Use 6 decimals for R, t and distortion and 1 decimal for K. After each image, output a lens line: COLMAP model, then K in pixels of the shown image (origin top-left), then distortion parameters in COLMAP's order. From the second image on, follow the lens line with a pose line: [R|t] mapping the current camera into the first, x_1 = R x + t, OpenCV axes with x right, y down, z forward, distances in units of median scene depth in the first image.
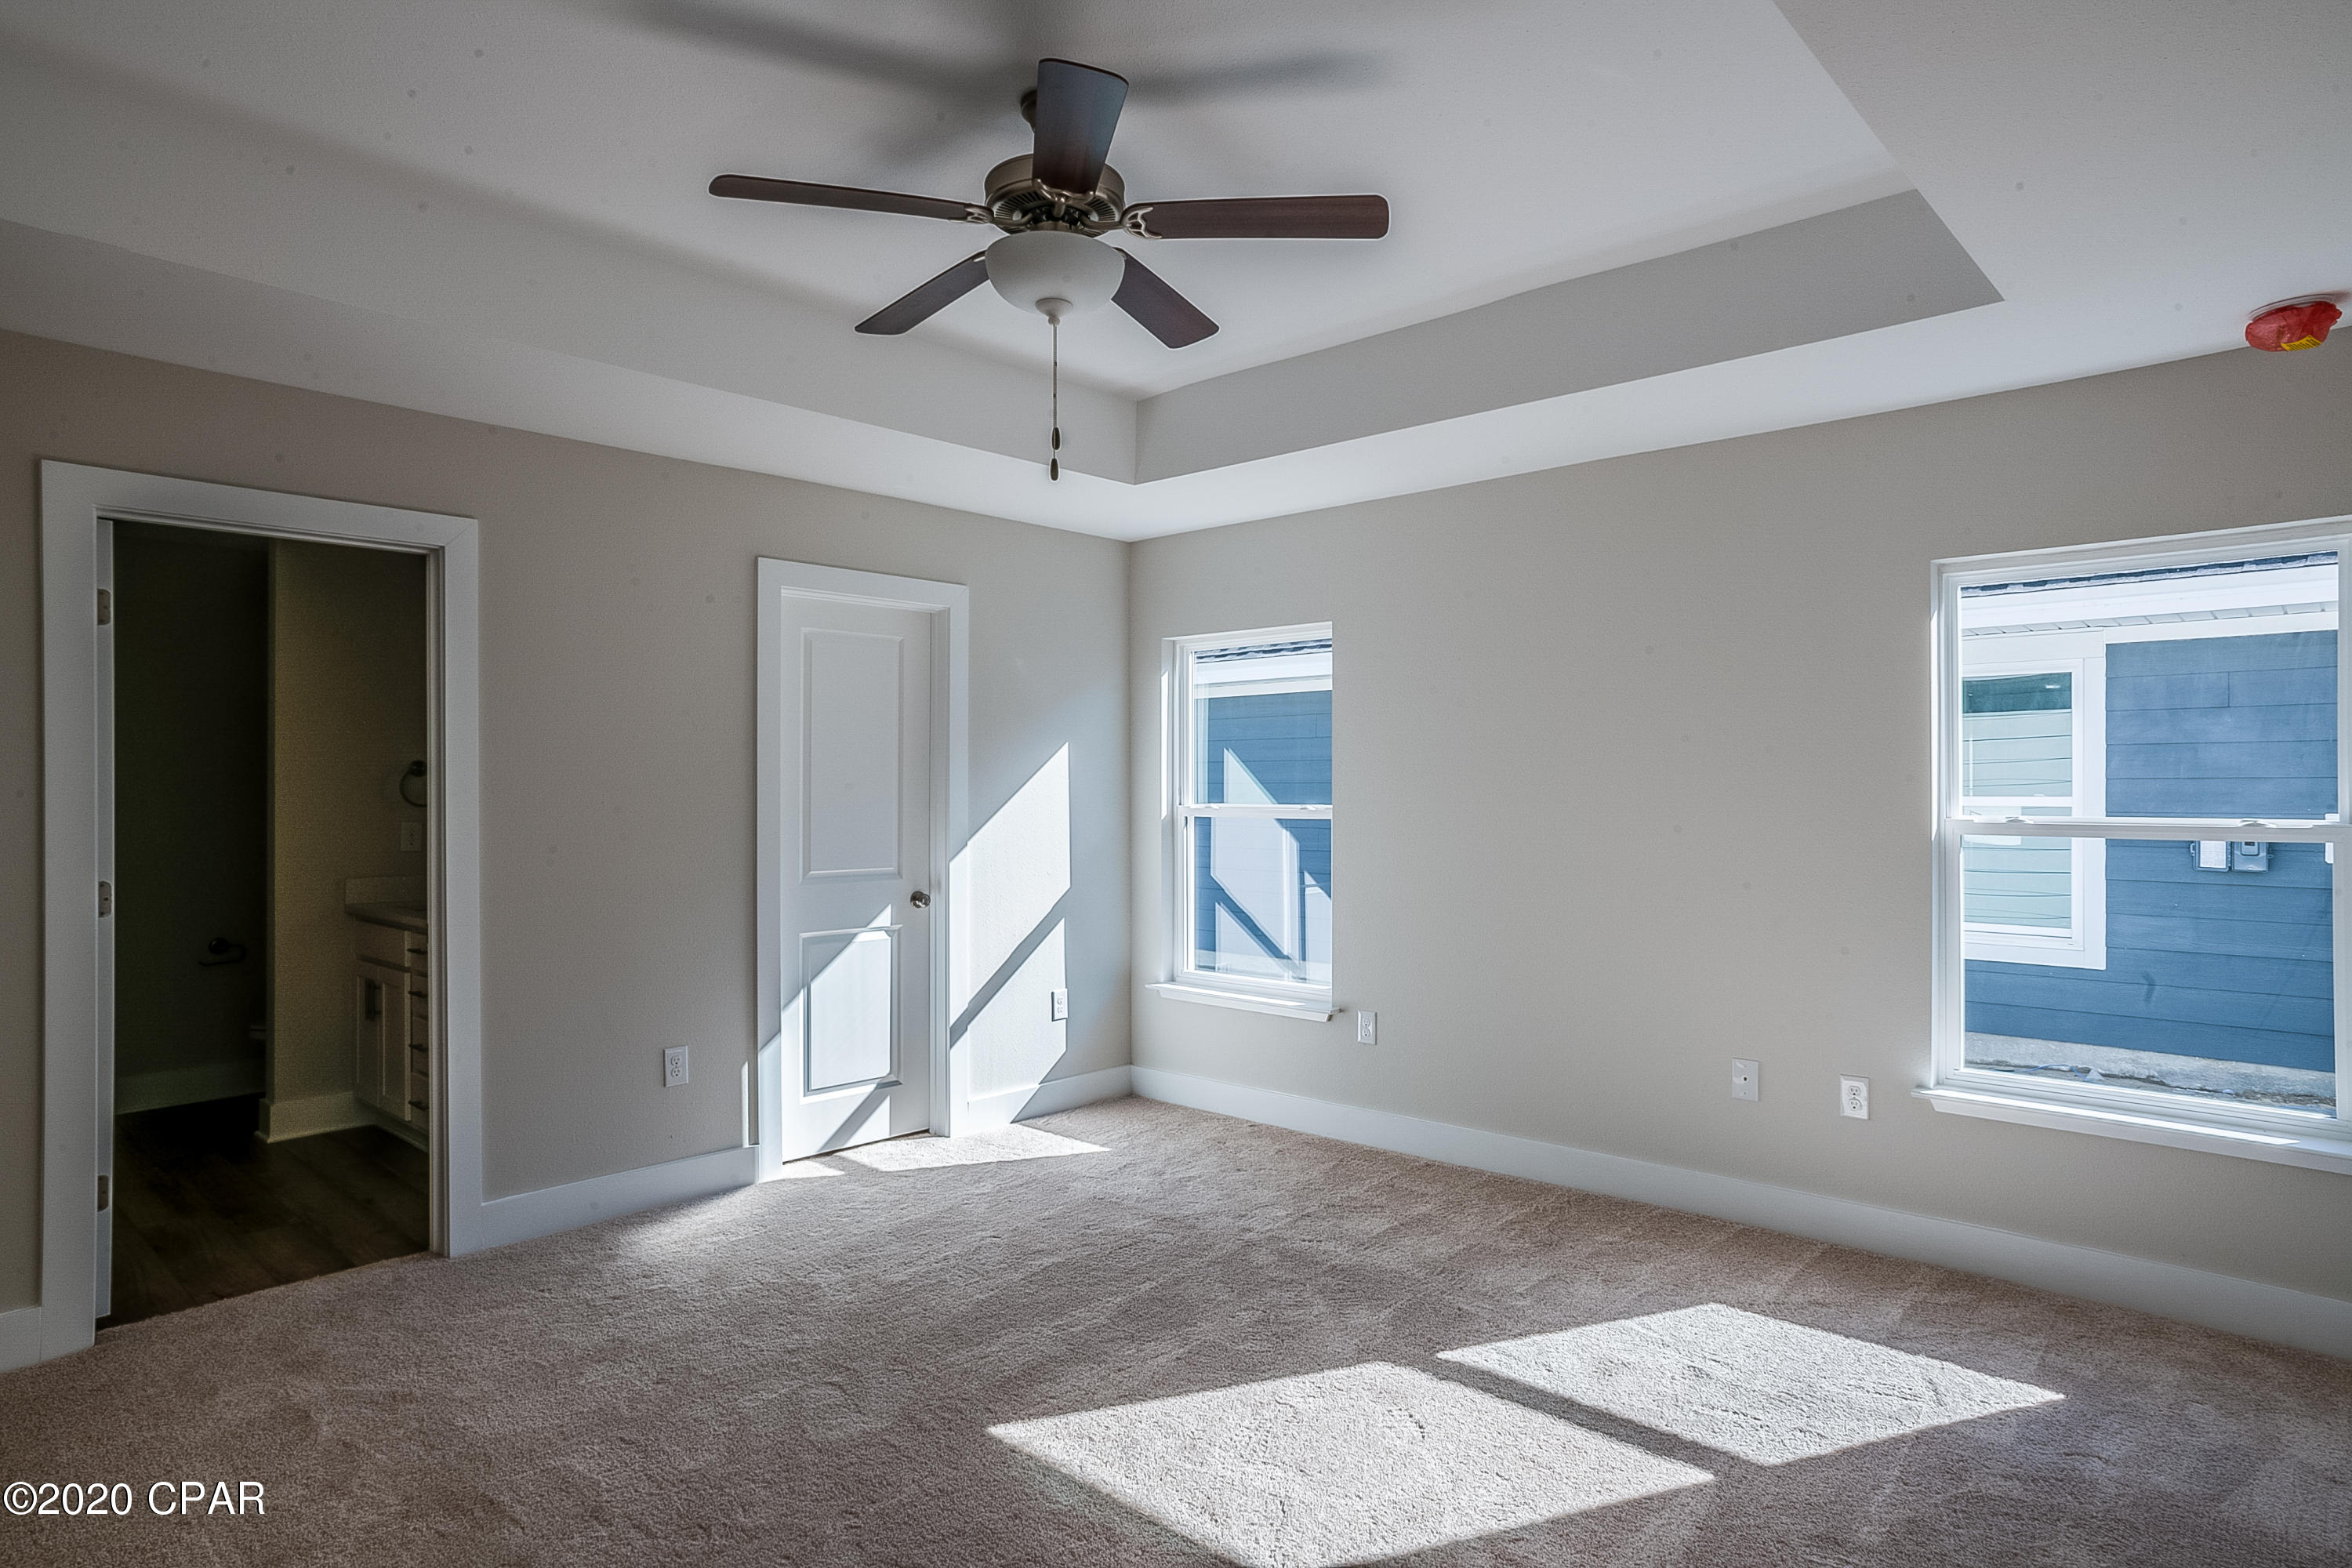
lens RADIAL K [[1319.7, 0, 1172.1], [0, 1319.7, 789.1], [0, 0, 1]] dist [-0.021731, 0.005984]
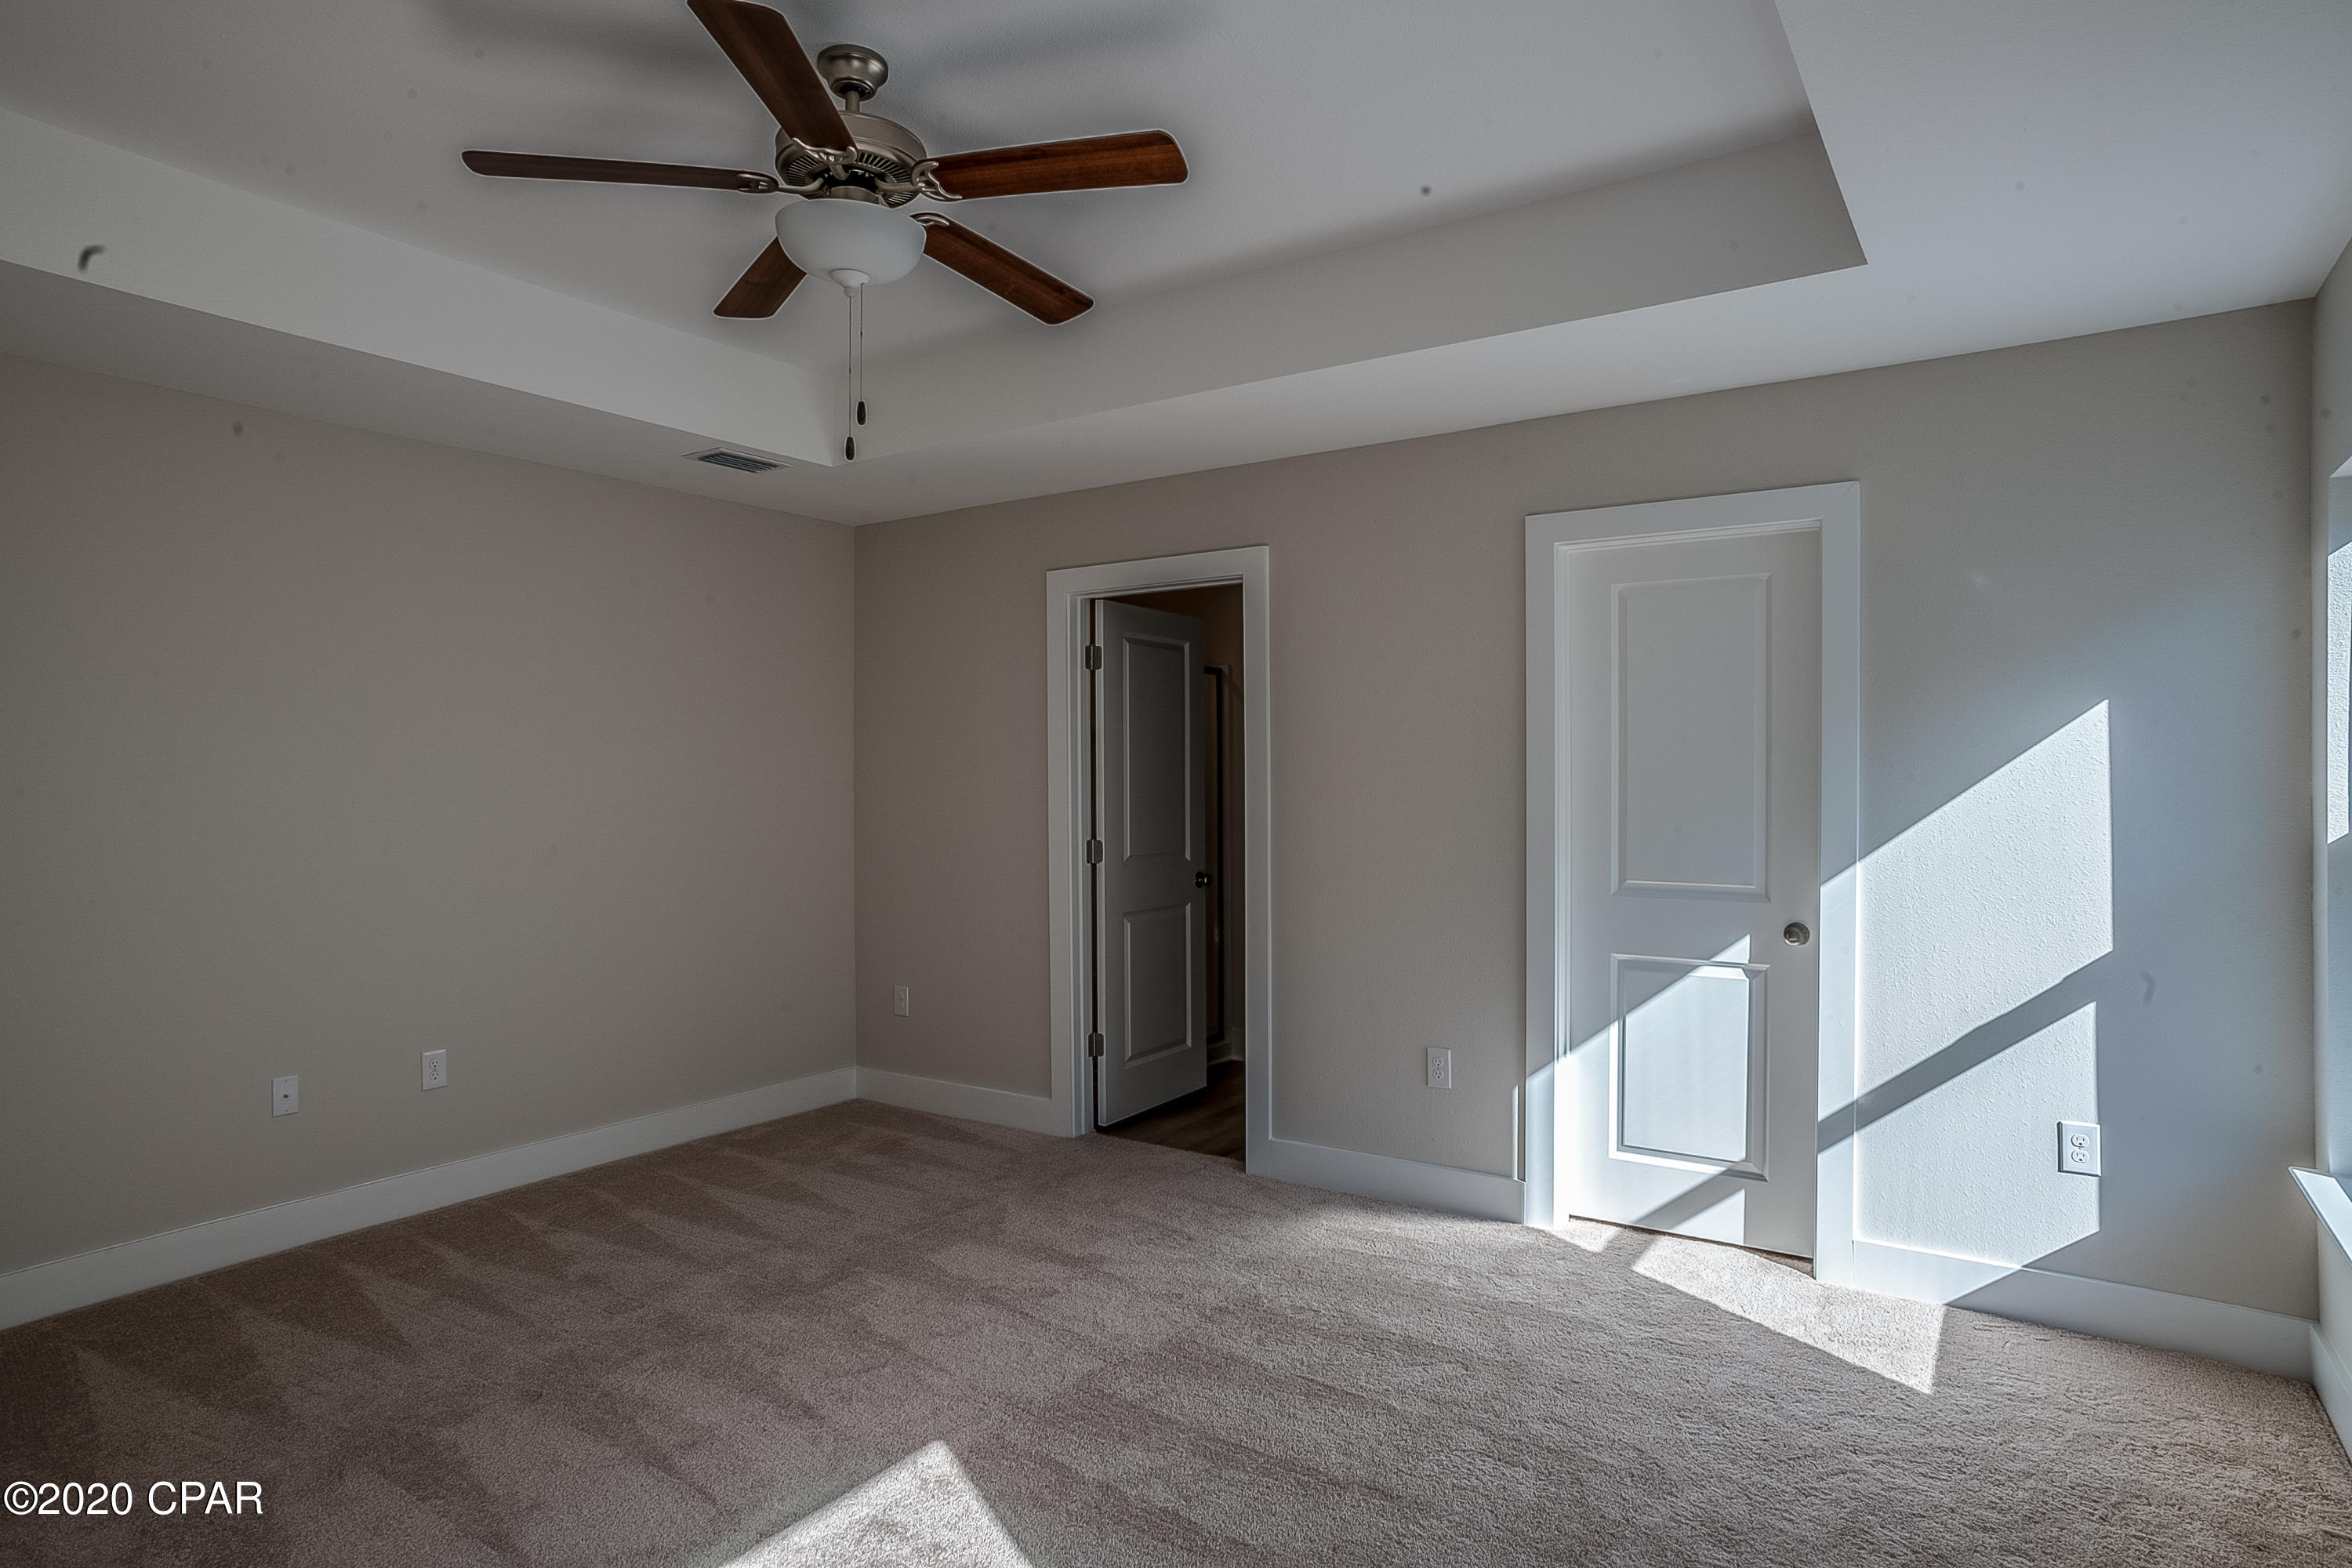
lens RADIAL K [[1319.7, 0, 1168.2], [0, 1319.7, 770.7], [0, 0, 1]] dist [-0.021731, 0.005984]
pose [[0.160278, 0.002125, -0.987070, 0.474312], [0.001384, 0.999996, 0.002377, -0.007669], [0.987071, -0.001747, 0.160274, 0.566460]]
